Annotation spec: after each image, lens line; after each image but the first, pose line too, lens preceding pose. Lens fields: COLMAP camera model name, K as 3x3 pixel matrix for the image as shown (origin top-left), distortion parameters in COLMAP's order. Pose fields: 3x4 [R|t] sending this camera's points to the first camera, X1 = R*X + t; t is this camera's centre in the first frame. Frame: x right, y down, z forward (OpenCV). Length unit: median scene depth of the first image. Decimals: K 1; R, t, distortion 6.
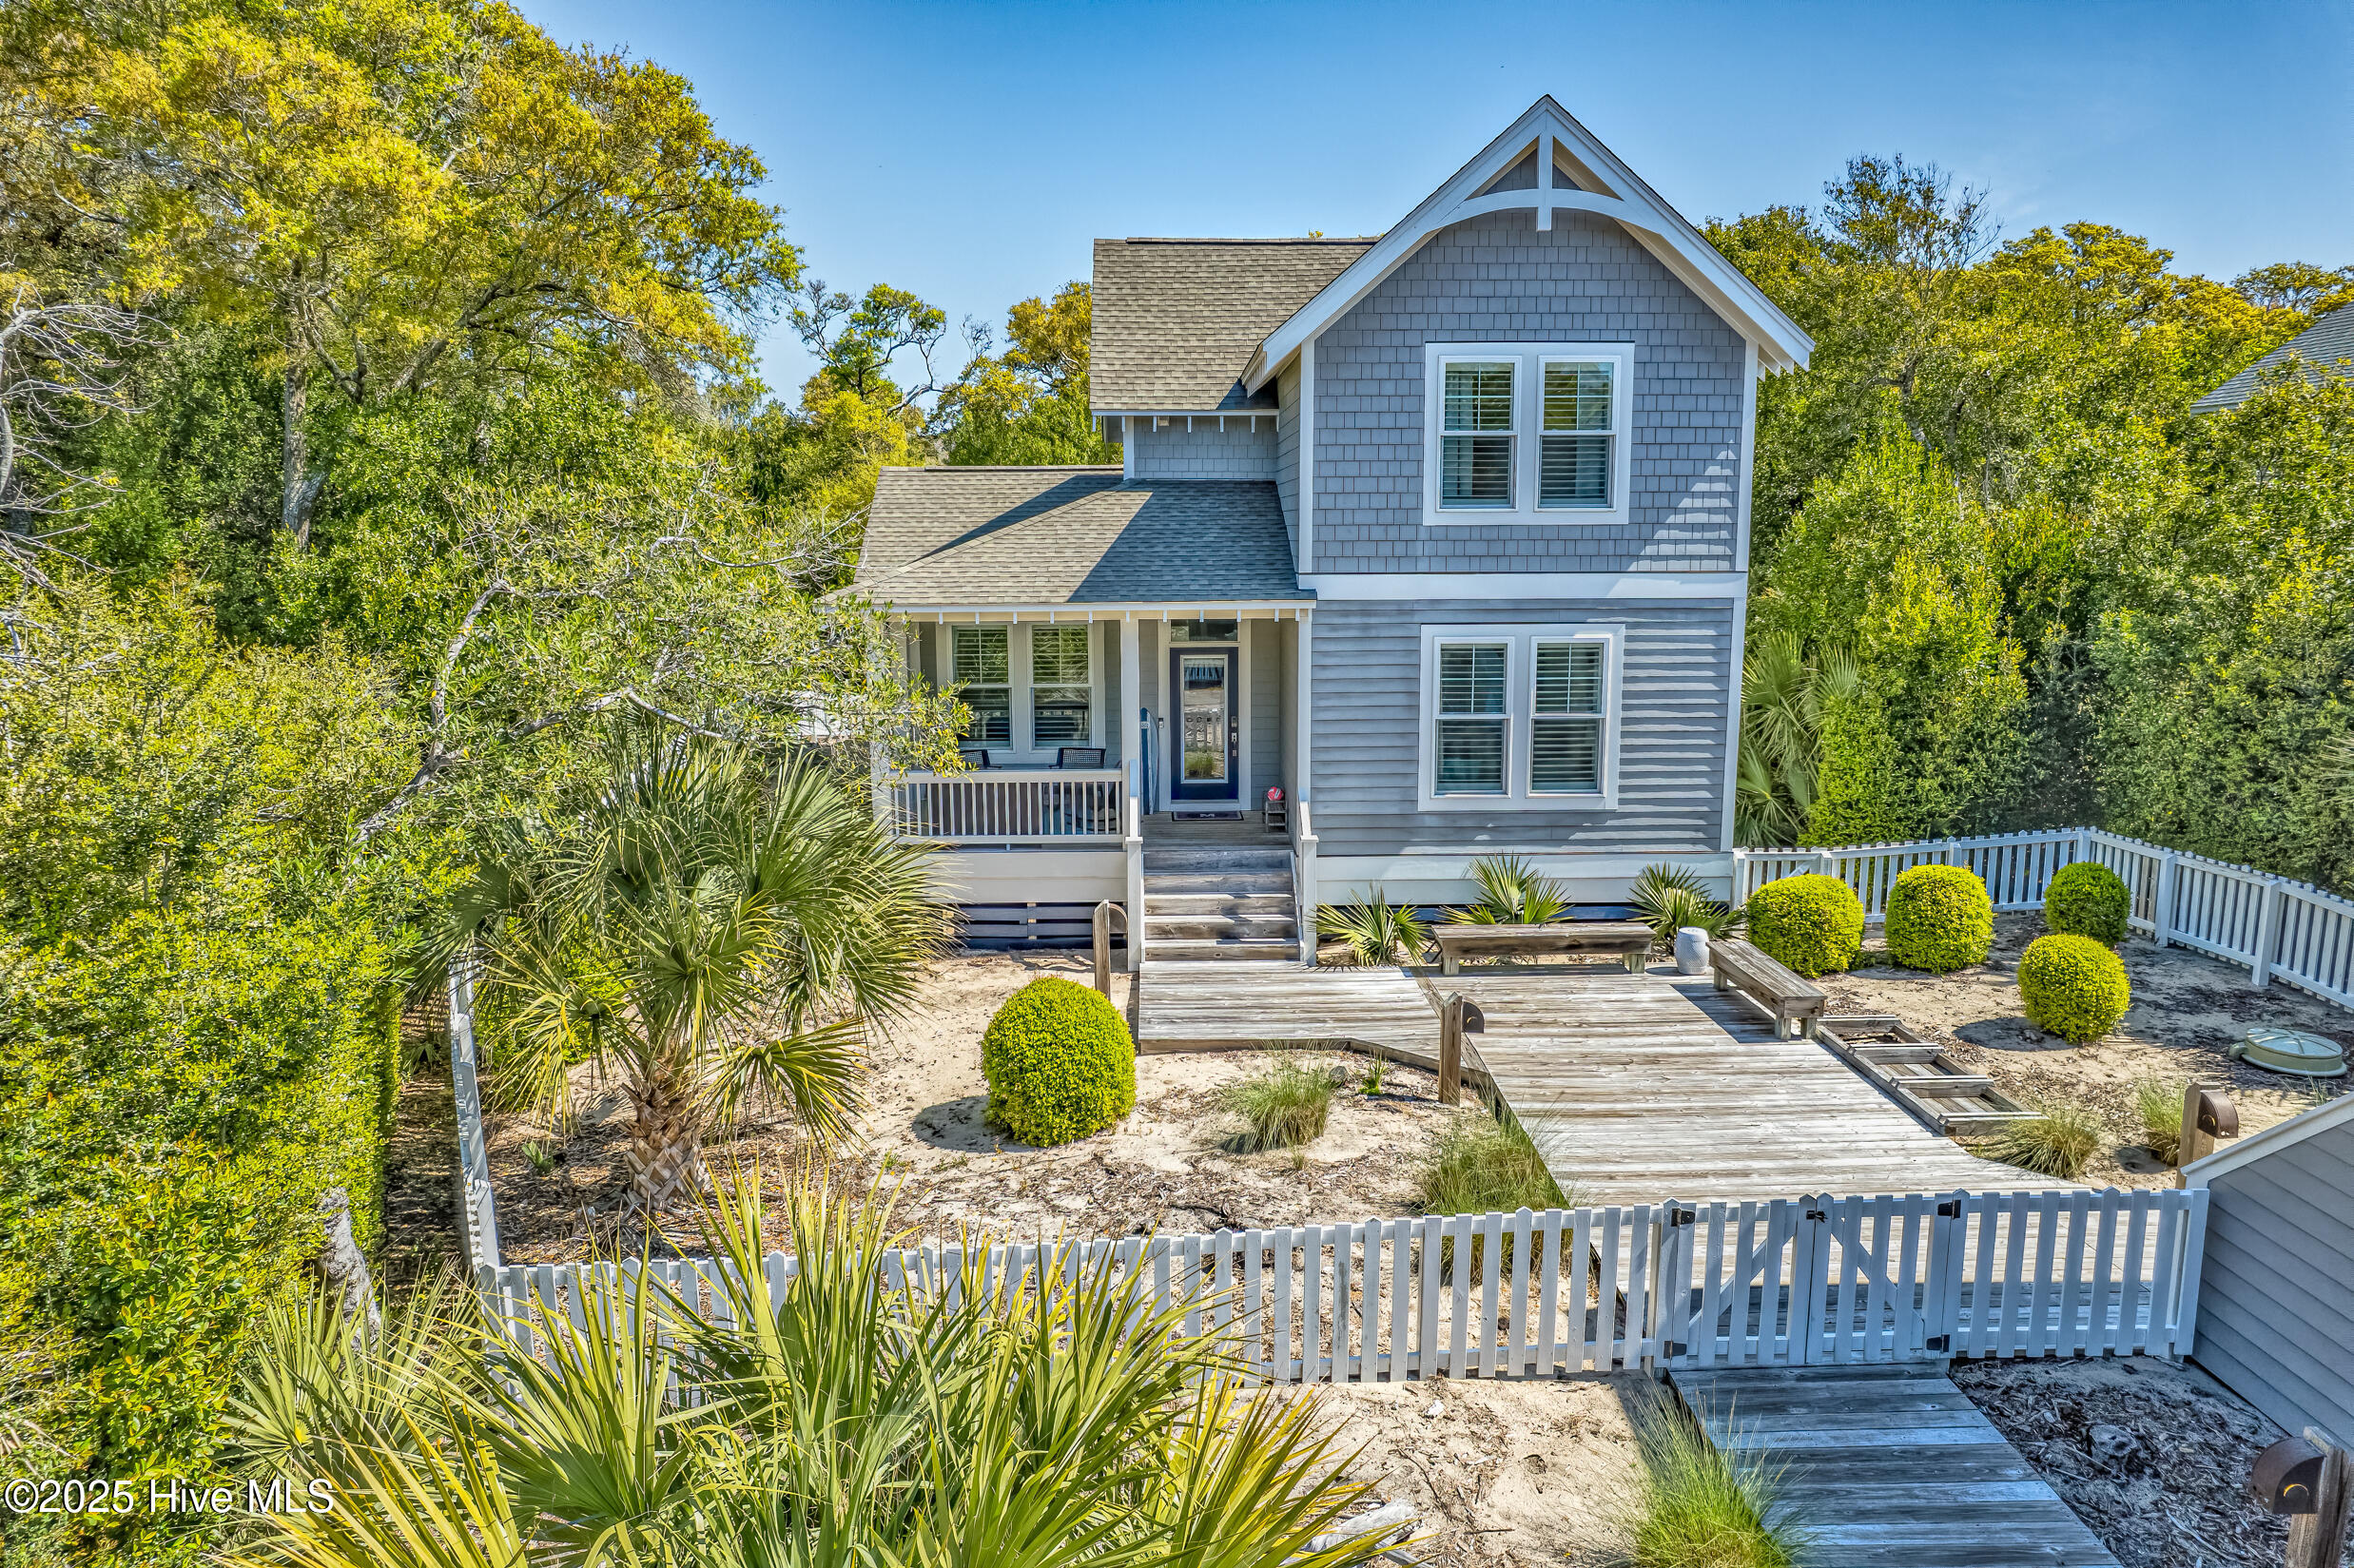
lens RADIAL K [[1506.4, 0, 1161.2], [0, 1506.4, 779.3], [0, 0, 1]] dist [-0.067612, 0.061337]
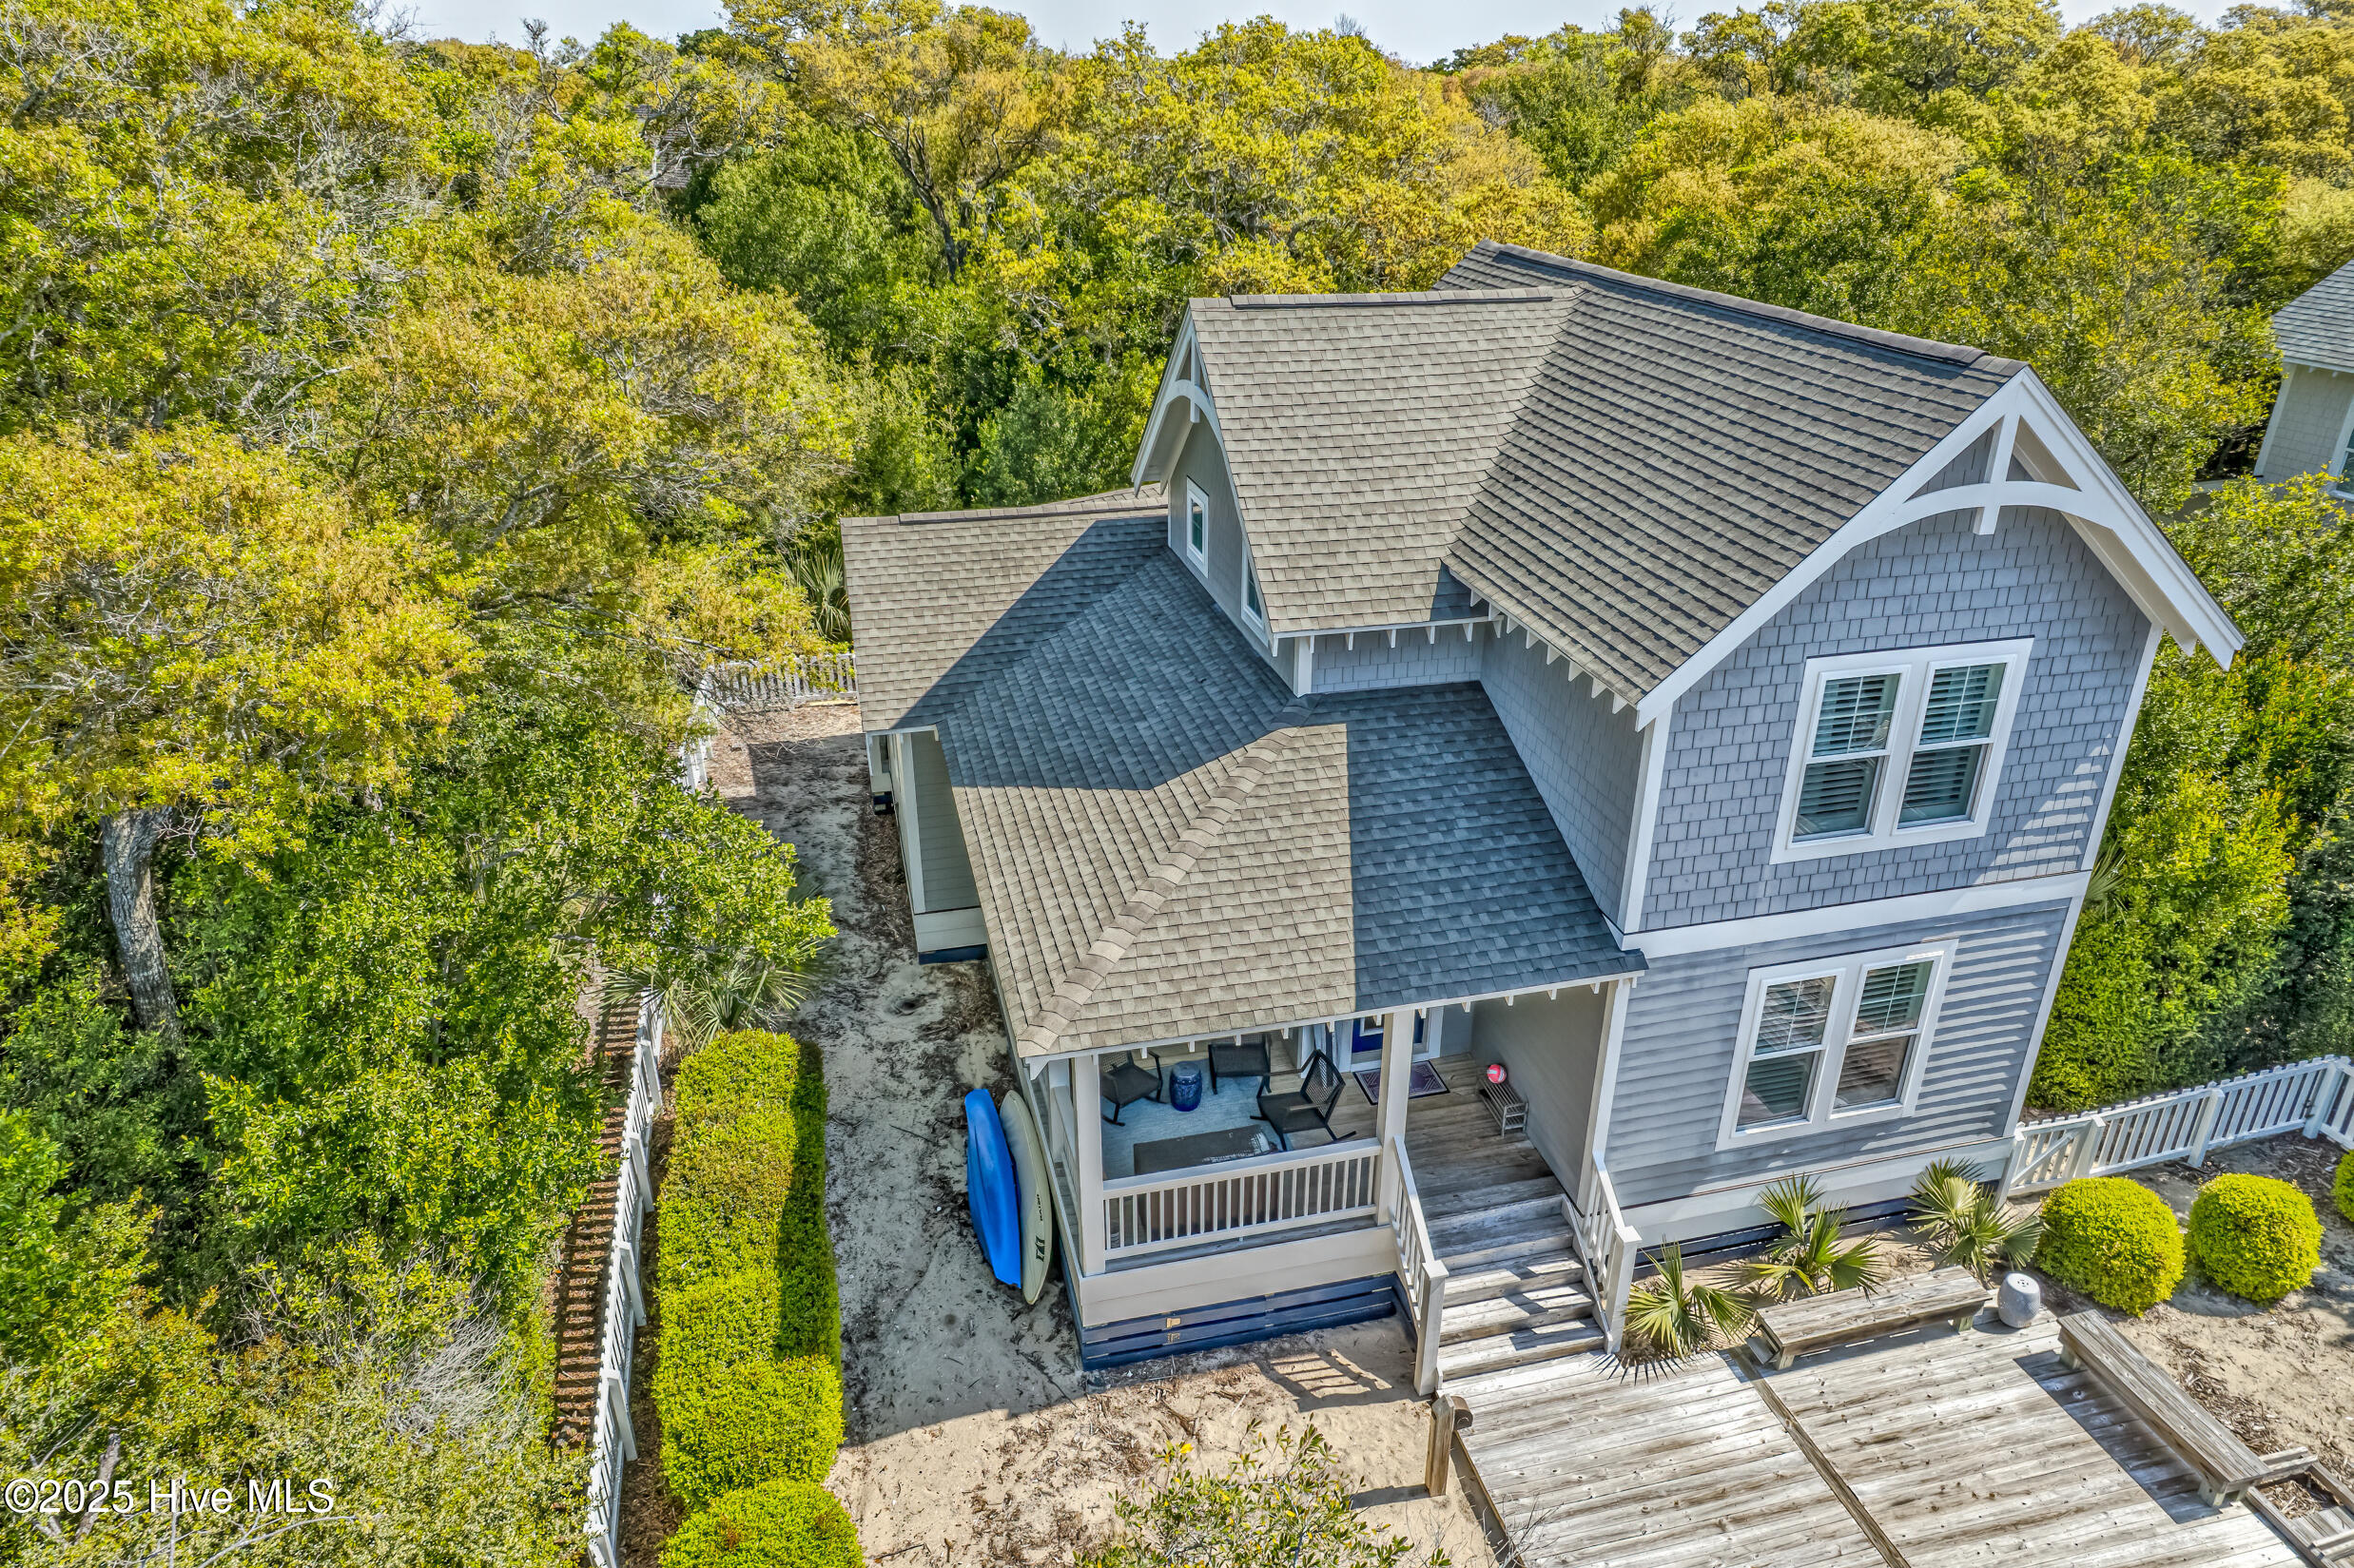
lens RADIAL K [[1506.4, 0, 1170.8], [0, 1506.4, 769.3], [0, 0, 1]] dist [-0.067612, 0.061337]
pose [[0.974290, -0.090024, 0.206528, -0.301263], [0.032578, 0.963357, 0.266236, -0.443106], [-0.222928, -0.252663, 0.941522, 0.326495]]
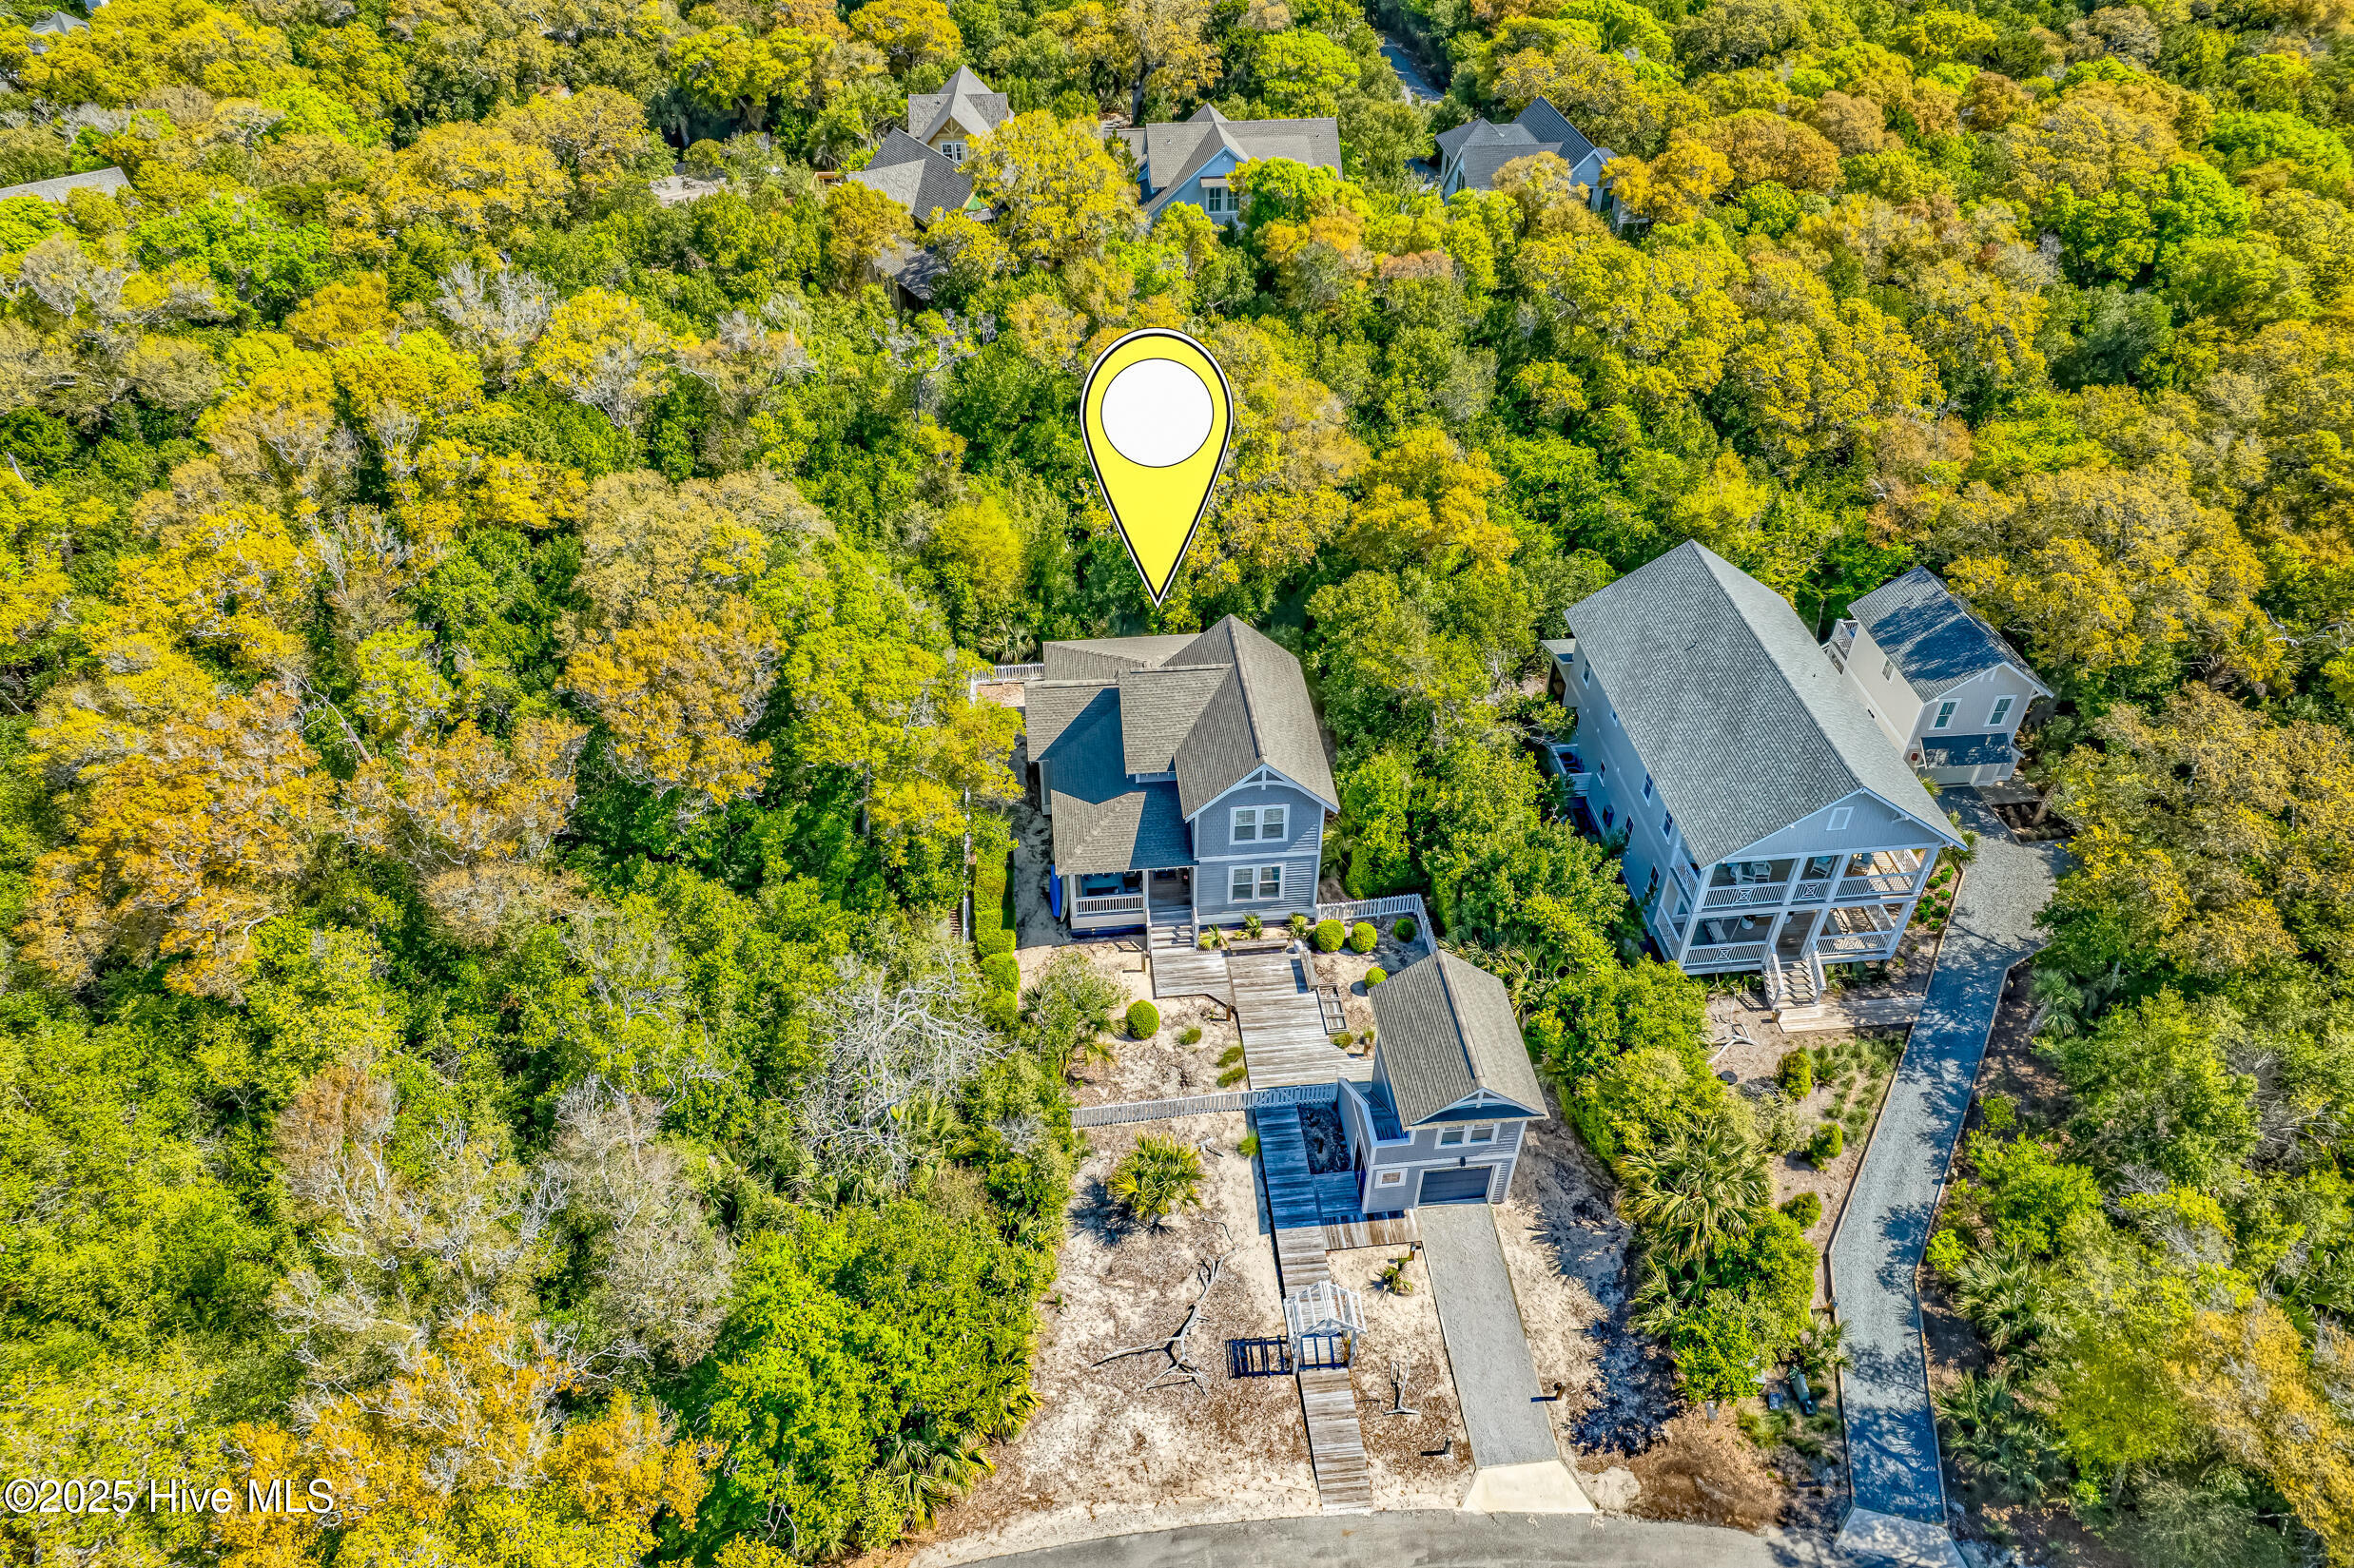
lens RADIAL K [[1506.4, 0, 1167.0], [0, 1506.4, 774.1], [0, 0, 1]] dist [-0.067612, 0.061337]
pose [[0.995931, -0.050762, 0.074458, -0.225849], [0.006352, 0.863745, 0.503890, -2.093269], [-0.089891, -0.501367, 0.860553, -1.942022]]
